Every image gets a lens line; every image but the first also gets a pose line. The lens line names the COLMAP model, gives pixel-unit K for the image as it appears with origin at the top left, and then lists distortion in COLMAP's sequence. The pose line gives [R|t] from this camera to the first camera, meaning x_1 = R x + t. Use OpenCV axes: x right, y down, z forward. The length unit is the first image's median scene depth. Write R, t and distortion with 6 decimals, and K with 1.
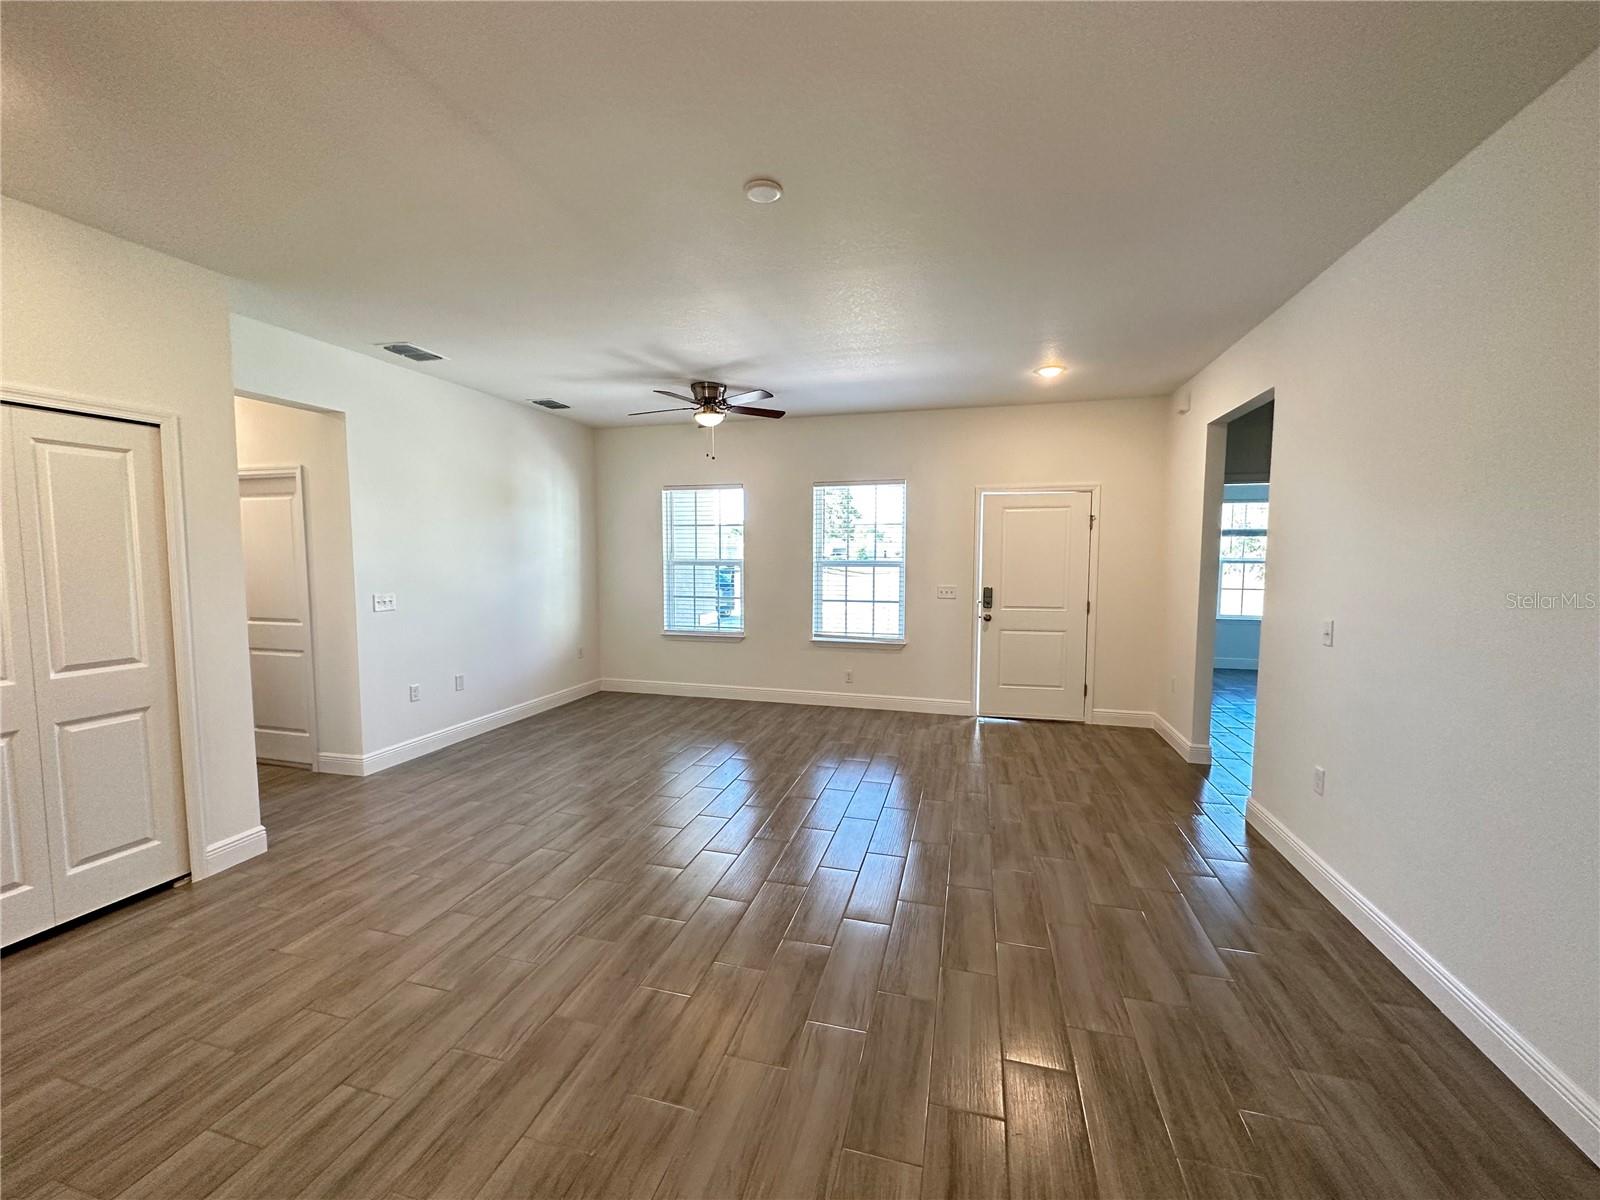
lens RADIAL K [[636.5, 0, 796.4], [0, 636.5, 599.5], [0, 0, 1]] dist [-0.000638, 0.000273]
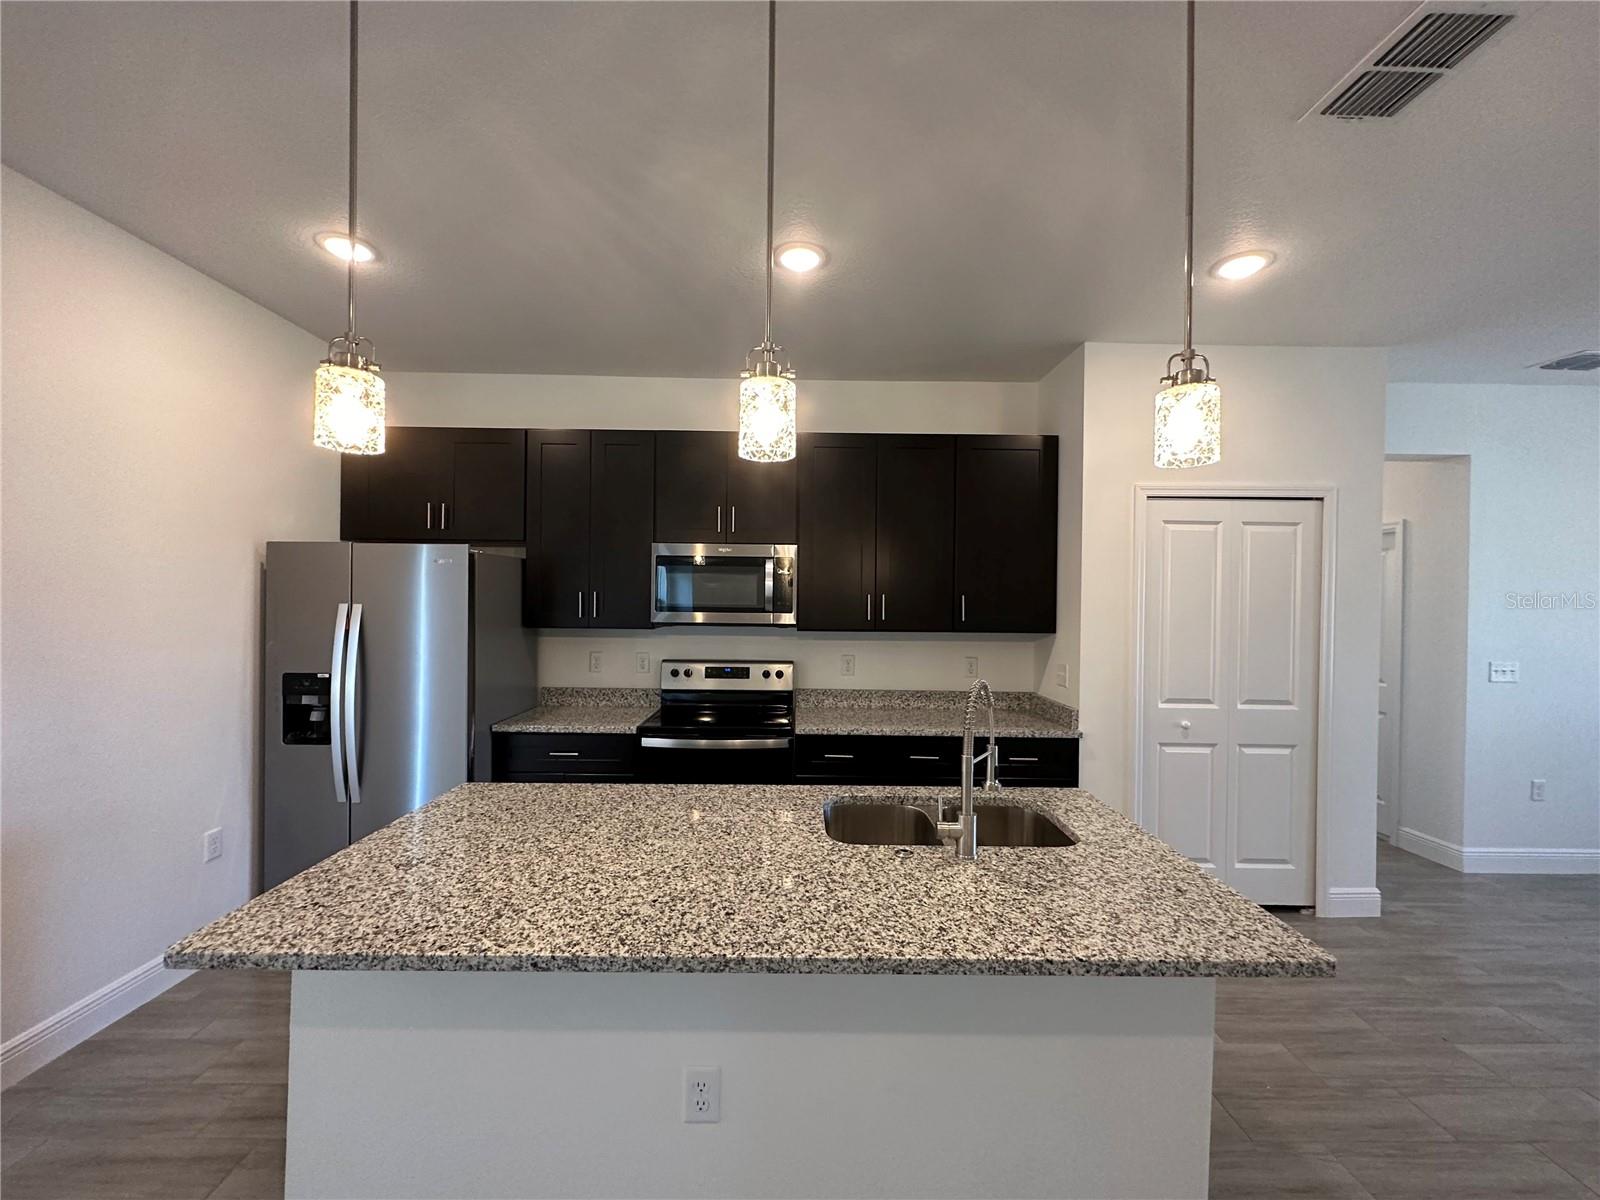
lens RADIAL K [[636.5, 0, 804.3], [0, 636.5, 602.2], [0, 0, 1]] dist [-0.000638, 0.000273]
pose [[0.283569, 0.009186, -0.958908, -0.114692], [-0.085038, 0.996256, -0.015604, 0.004153], [0.955174, 0.085968, 0.283289, -0.122179]]
